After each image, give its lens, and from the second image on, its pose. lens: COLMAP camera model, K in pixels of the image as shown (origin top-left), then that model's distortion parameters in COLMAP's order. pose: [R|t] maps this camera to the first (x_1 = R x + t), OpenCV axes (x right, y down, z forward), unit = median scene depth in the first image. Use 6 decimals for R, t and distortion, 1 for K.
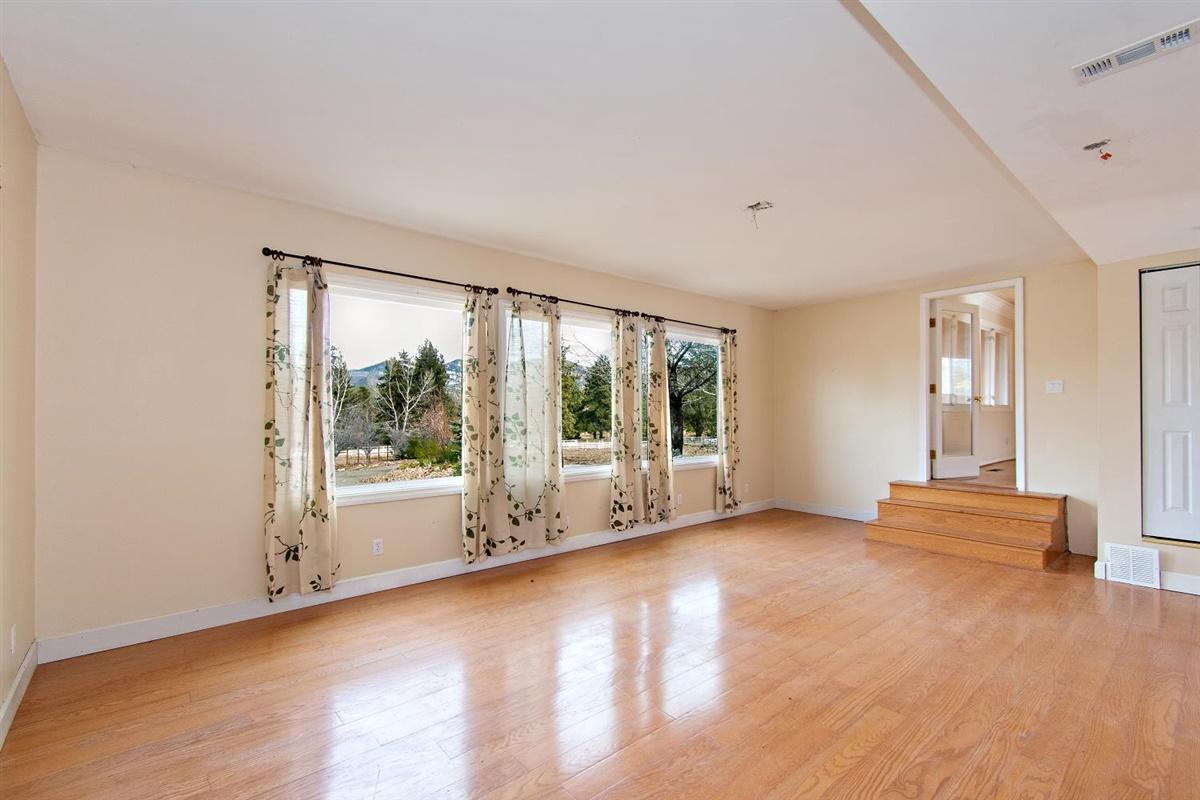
lens RADIAL K [[541.7, 0, 605.5], [0, 541.7, 406.6], [0, 0, 1]] dist [0.000513, 0.000124]
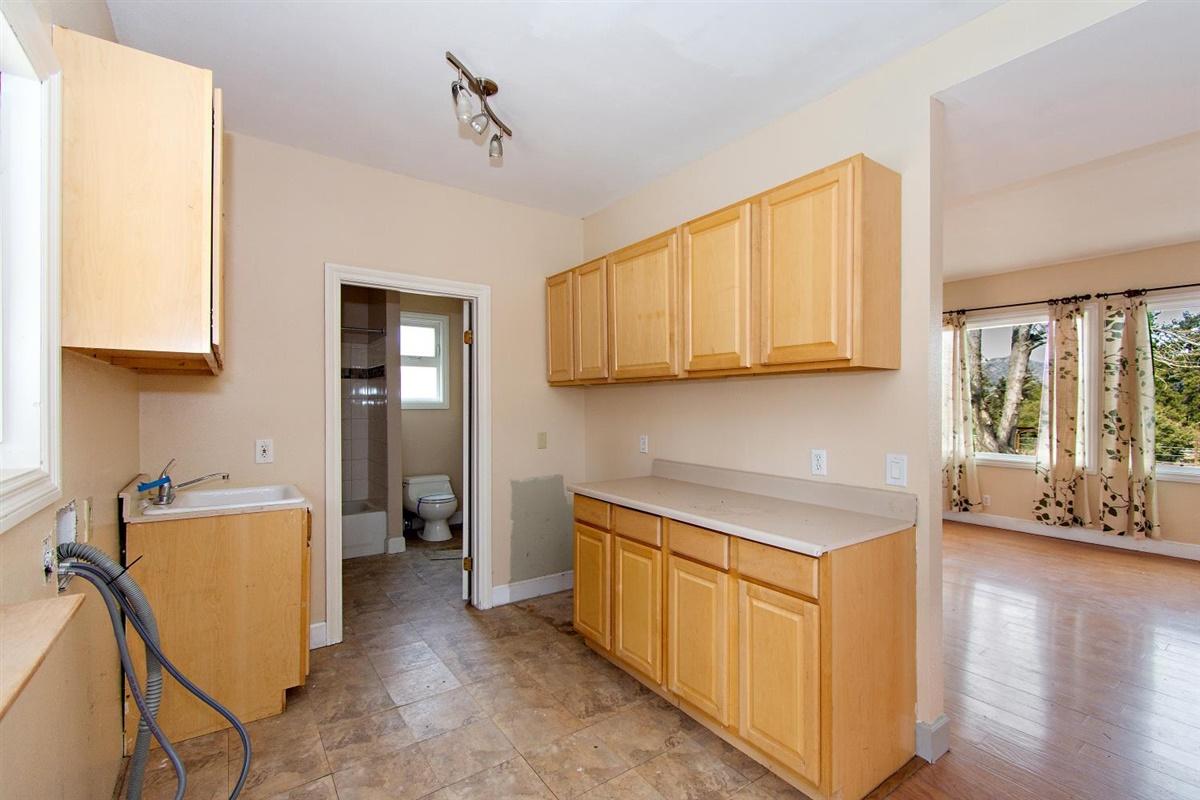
lens RADIAL K [[541.7, 0, 605.5], [0, 541.7, 406.6], [0, 0, 1]] dist [0.000513, 0.000124]
pose [[-0.107893, 0.006926, -0.994138, 1.071776], [0.012225, 0.999909, 0.005640, -0.001757], [0.994087, -0.011545, -0.107968, 0.295965]]
